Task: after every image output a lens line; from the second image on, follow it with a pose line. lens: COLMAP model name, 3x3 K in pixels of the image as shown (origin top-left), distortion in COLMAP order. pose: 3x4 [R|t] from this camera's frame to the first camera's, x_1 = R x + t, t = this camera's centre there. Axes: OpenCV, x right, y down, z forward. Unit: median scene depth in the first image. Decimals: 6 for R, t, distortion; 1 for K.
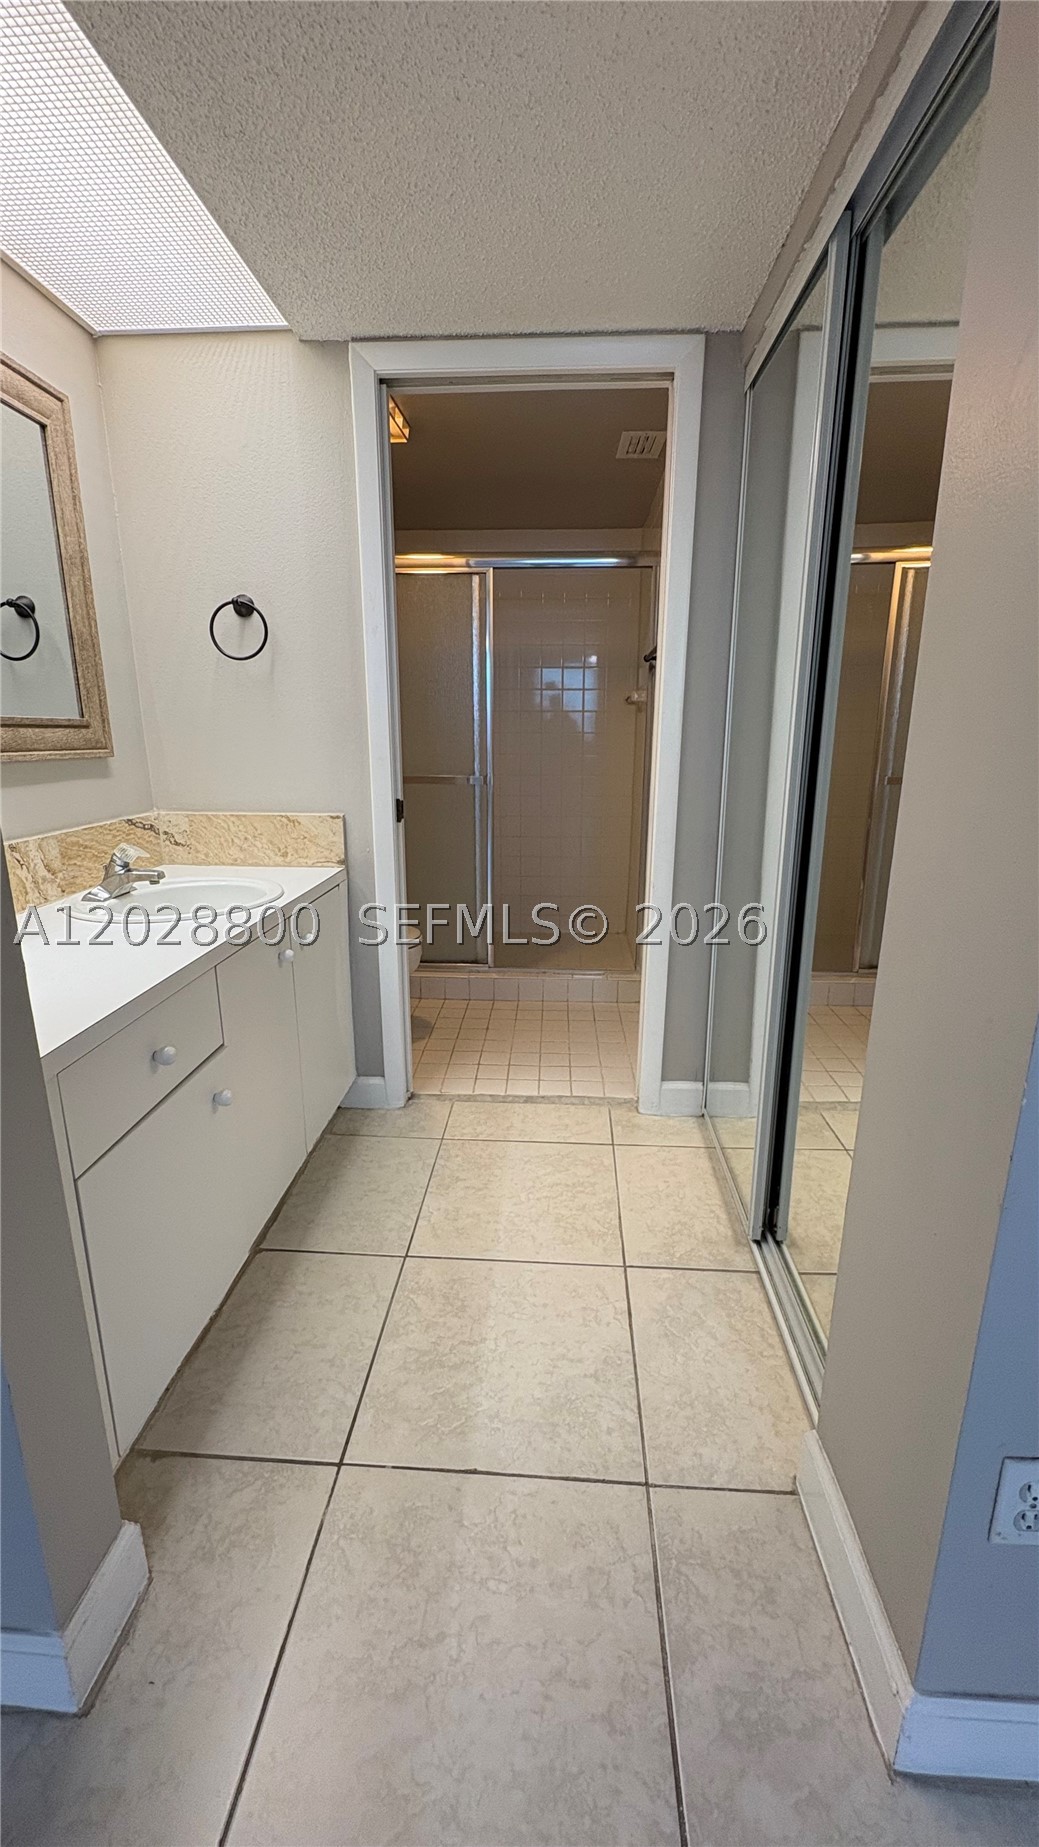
lens RADIAL K [[751.4, 0, 520.3], [0, 751.4, 919.7], [0, 0, 1]] dist [0.001428, 0.000340]
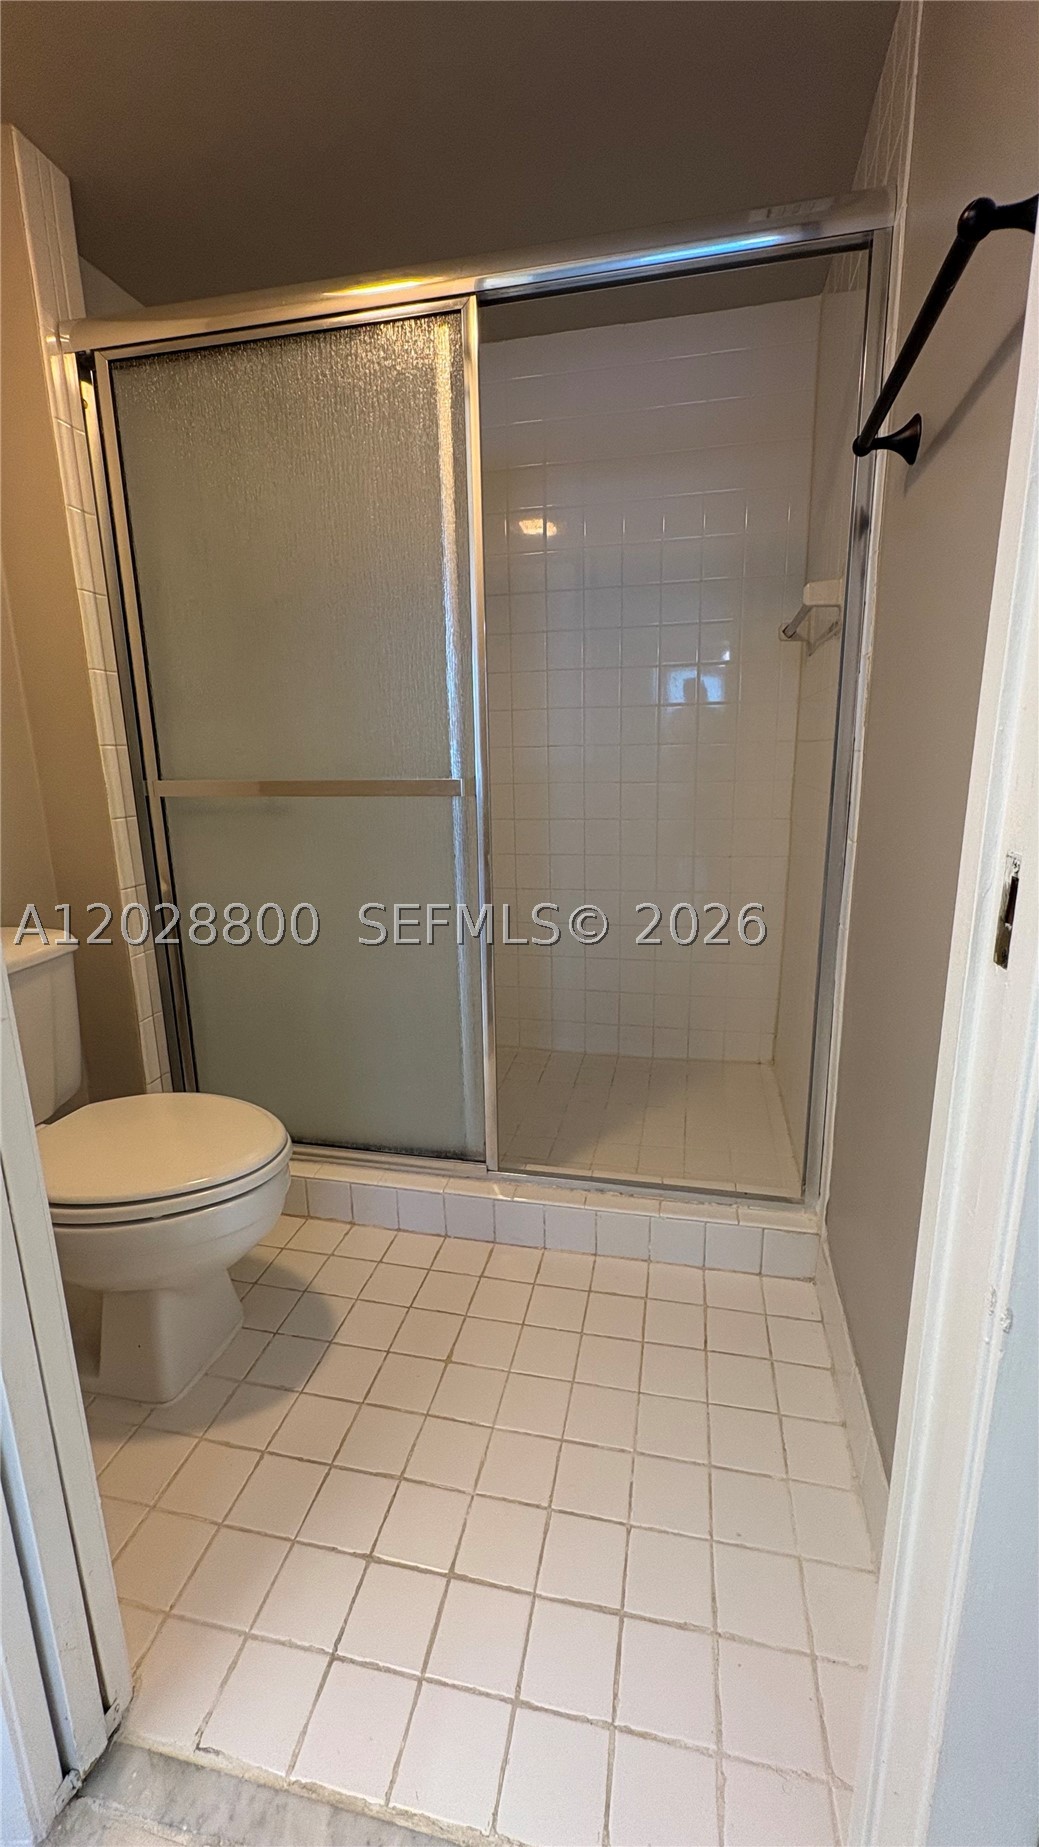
lens RADIAL K [[751.4, 0, 520.3], [0, 751.4, 919.7], [0, 0, 1]] dist [0.001428, 0.000340]
pose [[0.985258, 0.015288, -0.170392, 0.100151], [-0.018632, 0.999663, -0.018048, -0.152765], [0.170059, 0.020956, 0.985211, 0.871380]]
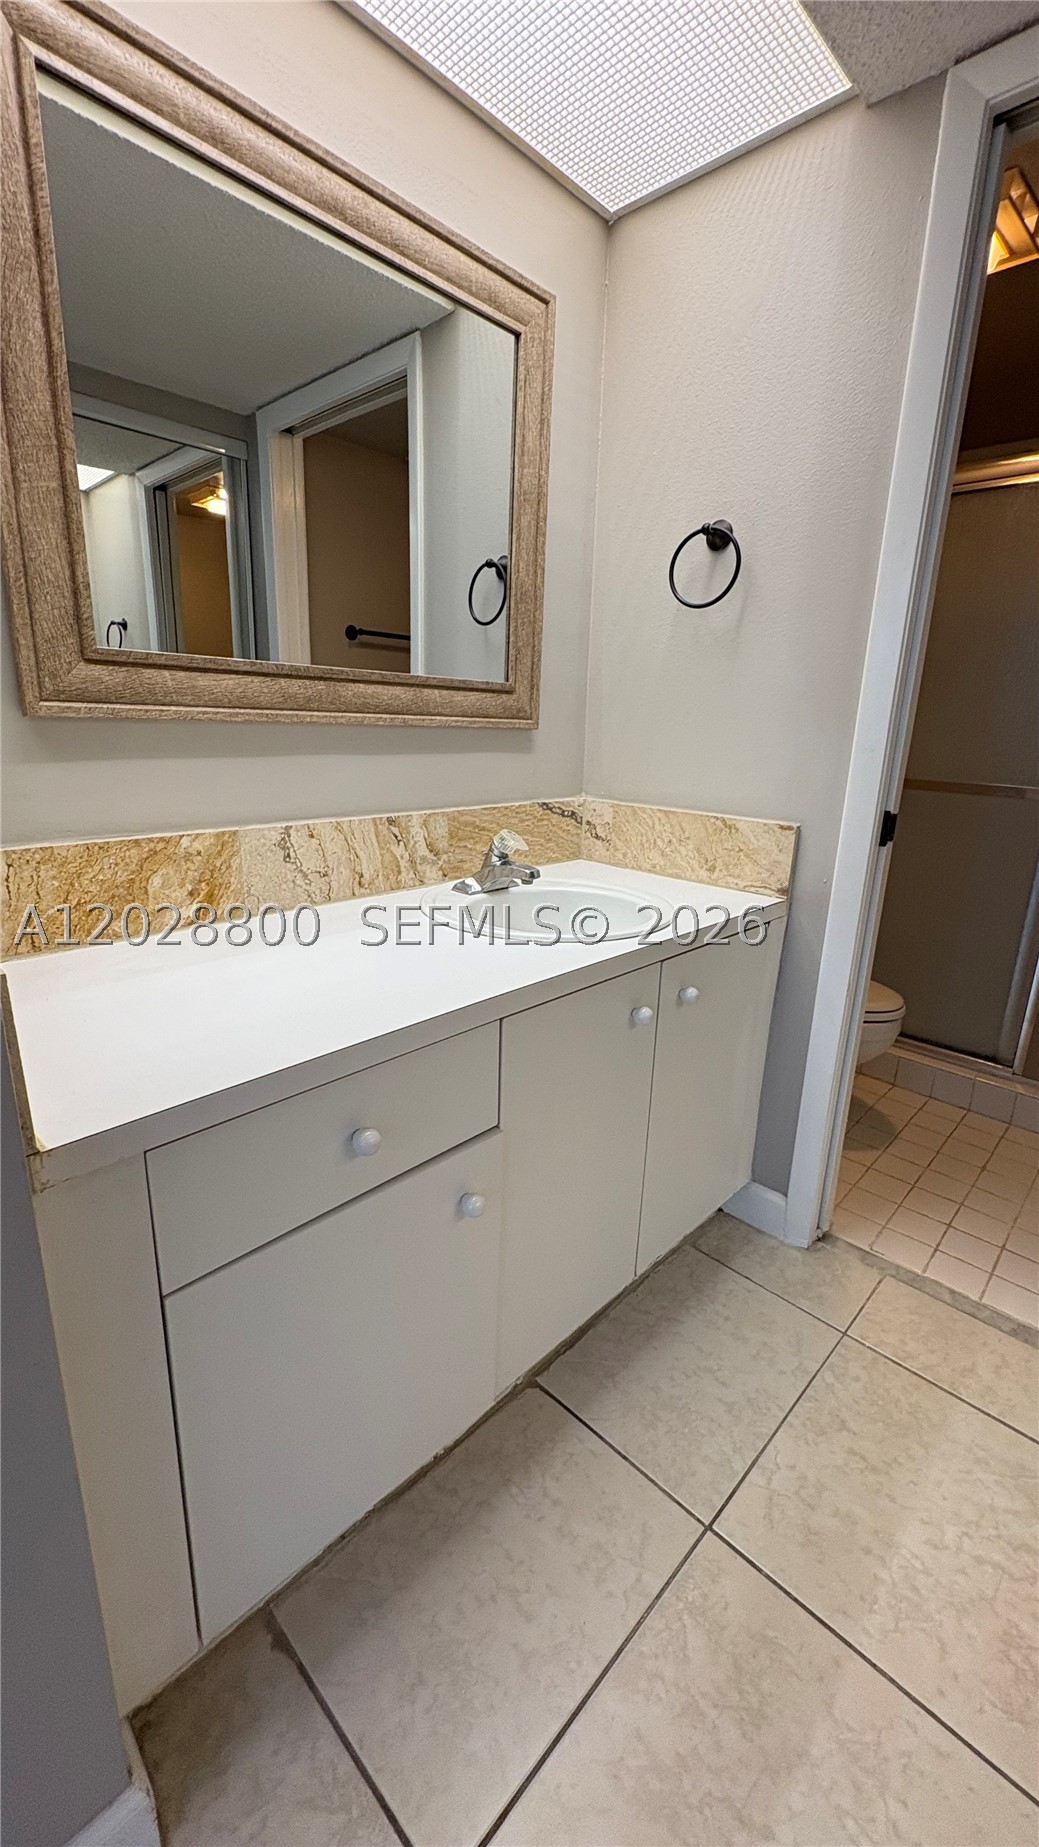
lens RADIAL K [[751.4, 0, 520.3], [0, 751.4, 919.7], [0, 0, 1]] dist [0.001428, 0.000340]
pose [[0.762908, 0.191150, -0.617603, 0.017664], [-0.188761, 0.979525, 0.069995, -0.058606], [0.618337, 0.063179, 0.783369, 0.323062]]
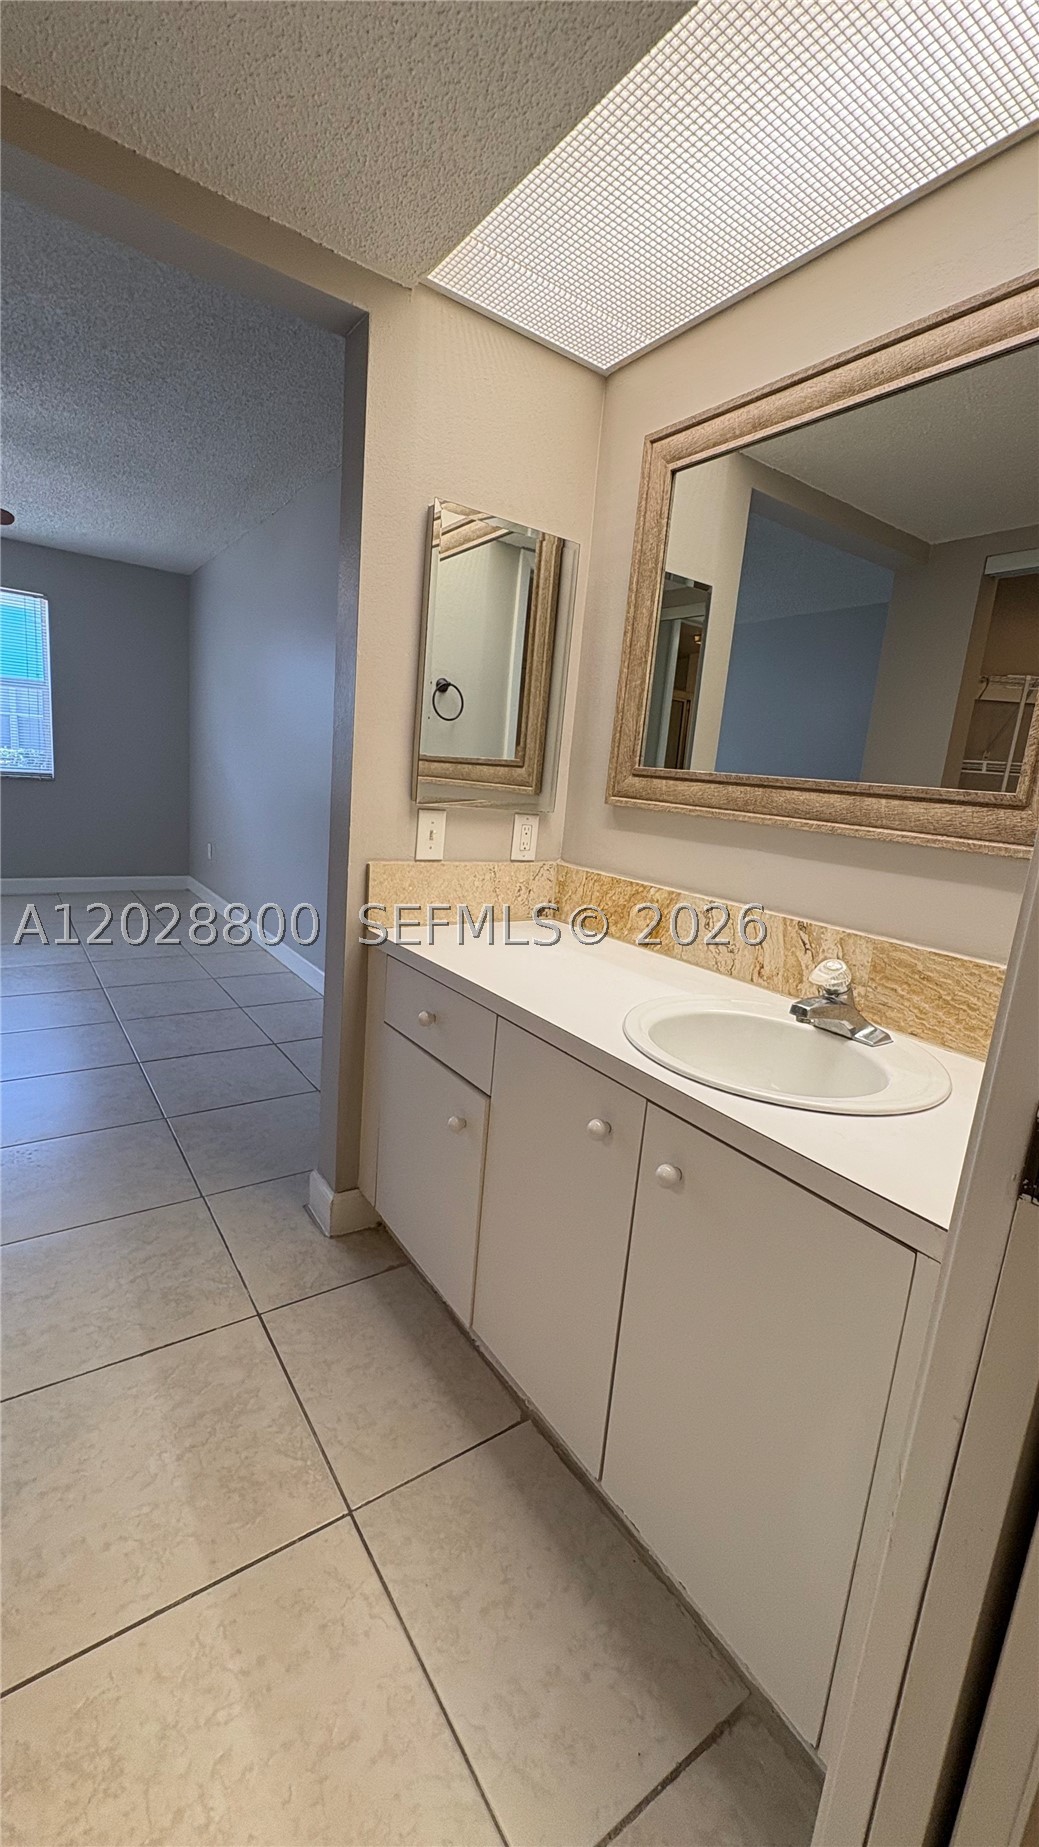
lens RADIAL K [[751.4, 0, 520.3], [0, 751.4, 919.7], [0, 0, 1]] dist [0.001428, 0.000340]
pose [[-0.779335, 0.052259, -0.624424, 0.110435], [-0.236352, 0.898392, 0.370176, -0.285877], [0.580323, 0.436075, -0.687797, 1.147741]]
